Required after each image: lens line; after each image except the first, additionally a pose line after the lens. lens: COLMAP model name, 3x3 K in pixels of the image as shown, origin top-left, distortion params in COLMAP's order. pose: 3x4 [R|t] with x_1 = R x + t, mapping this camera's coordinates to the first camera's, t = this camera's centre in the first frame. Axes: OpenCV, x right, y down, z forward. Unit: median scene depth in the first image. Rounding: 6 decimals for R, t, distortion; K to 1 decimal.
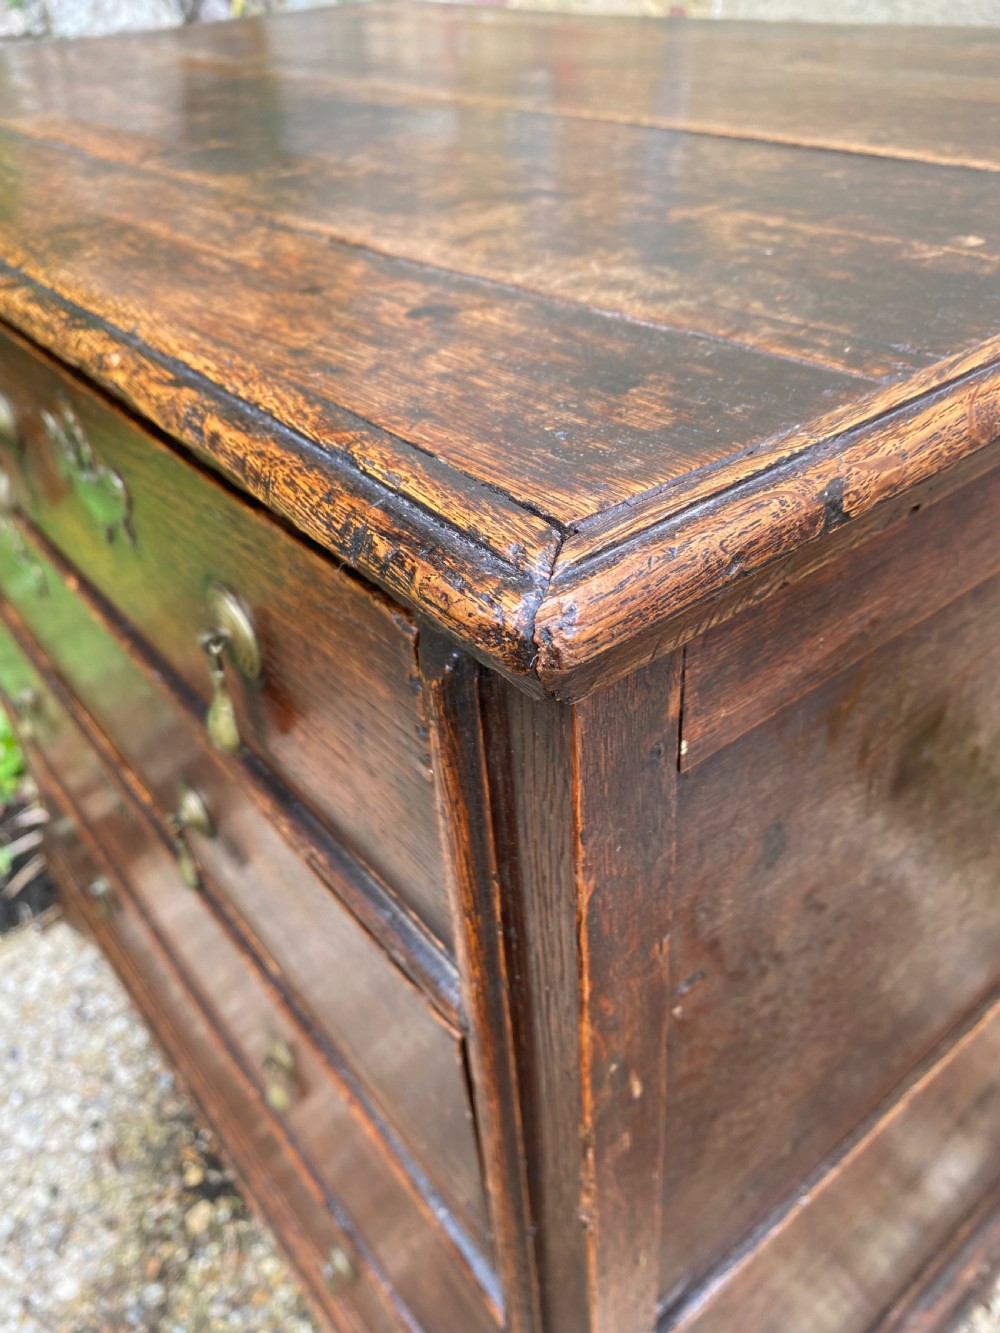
lens RADIAL K [[1041.9, 0, 504.5], [0, 1041.9, 658.9], [0, 0, 1]] dist [-0.005269, -0.002479]
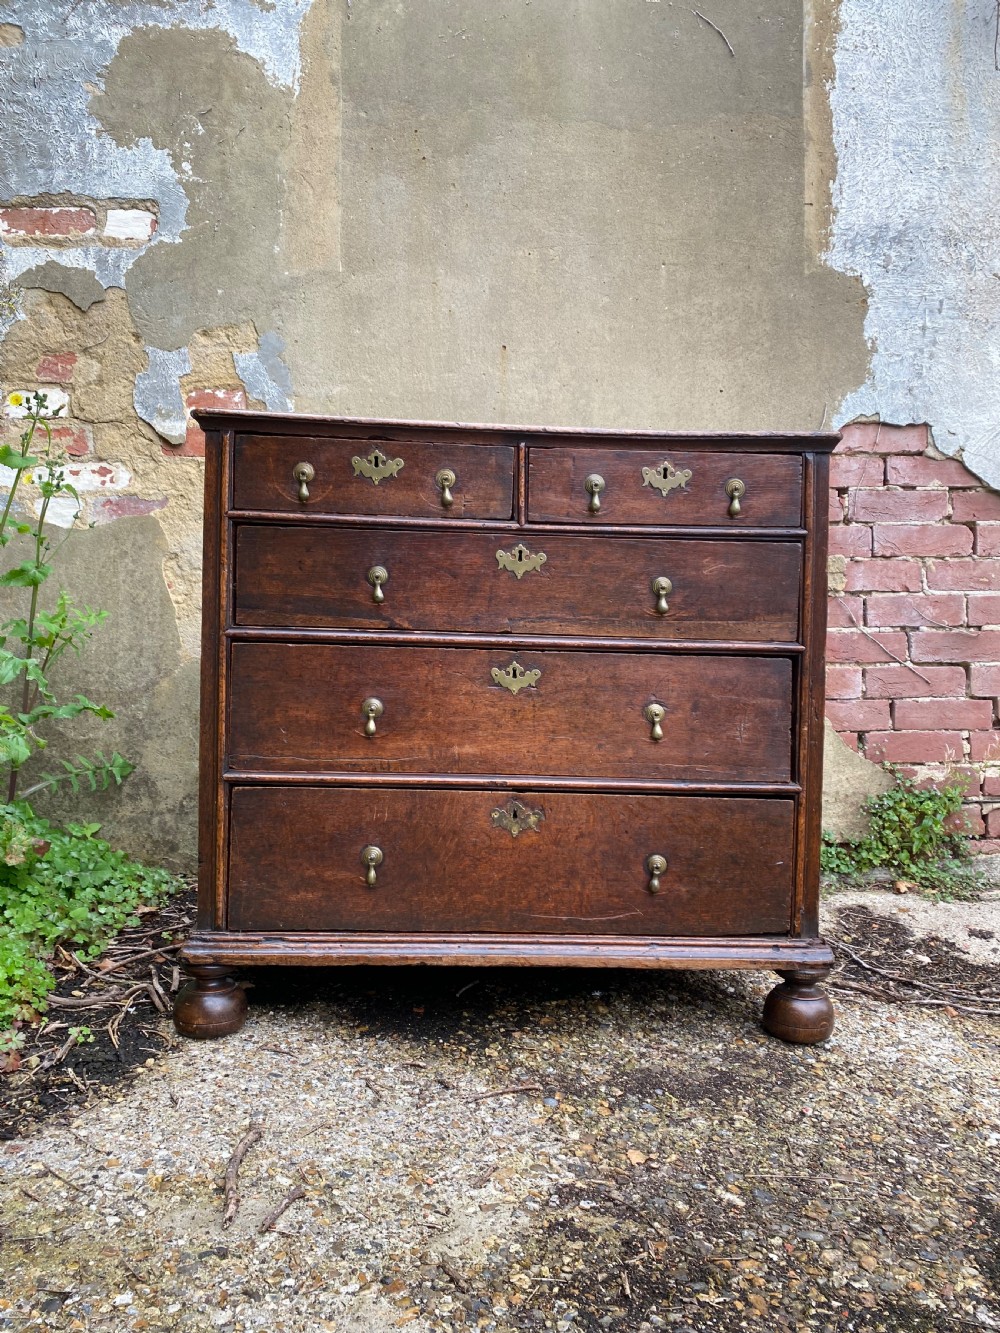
lens RADIAL K [[1022.5, 0, 501.5], [0, 1022.5, 659.1], [0, 0, 1]] dist [0.015128, -0.008476]
pose [[0.578606, 0.049718, 0.814090, -5.829153], [0.433690, 0.826578, -0.358722, 2.309710], [-0.690744, 0.560622, 0.456701, -0.049560]]
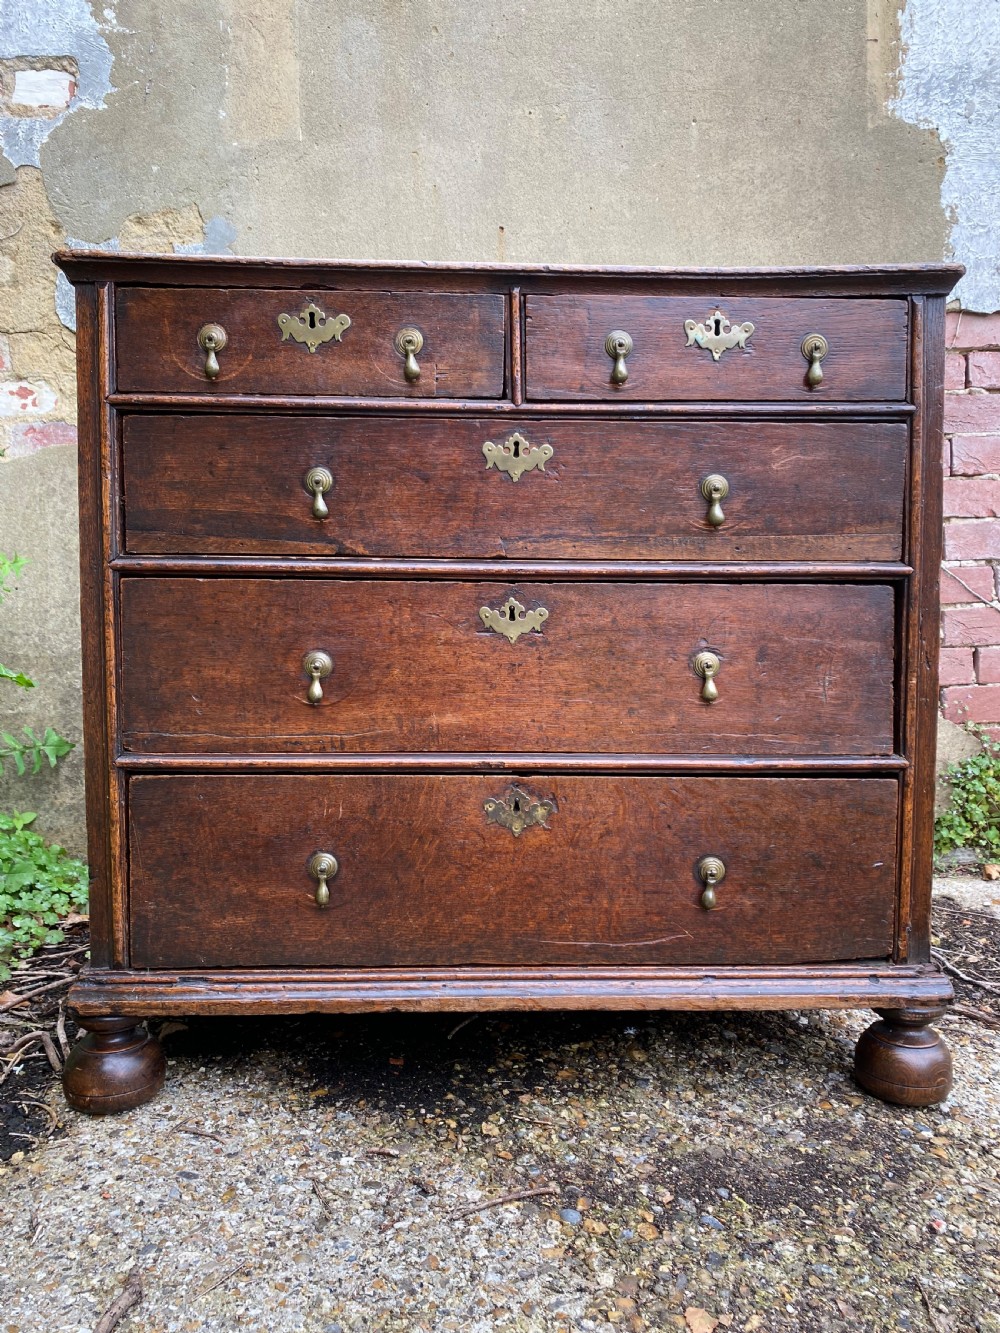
lens RADIAL K [[1022.5, 0, 502.2], [0, 1022.5, 667.2], [0, 0, 1]] dist [0.015128, -0.008476]
pose [[0.593335, 0.004103, 0.804945, -4.466576], [0.444548, 0.831988, -0.331923, 1.891954], [-0.671067, 0.554778, 0.491824, 0.675954]]
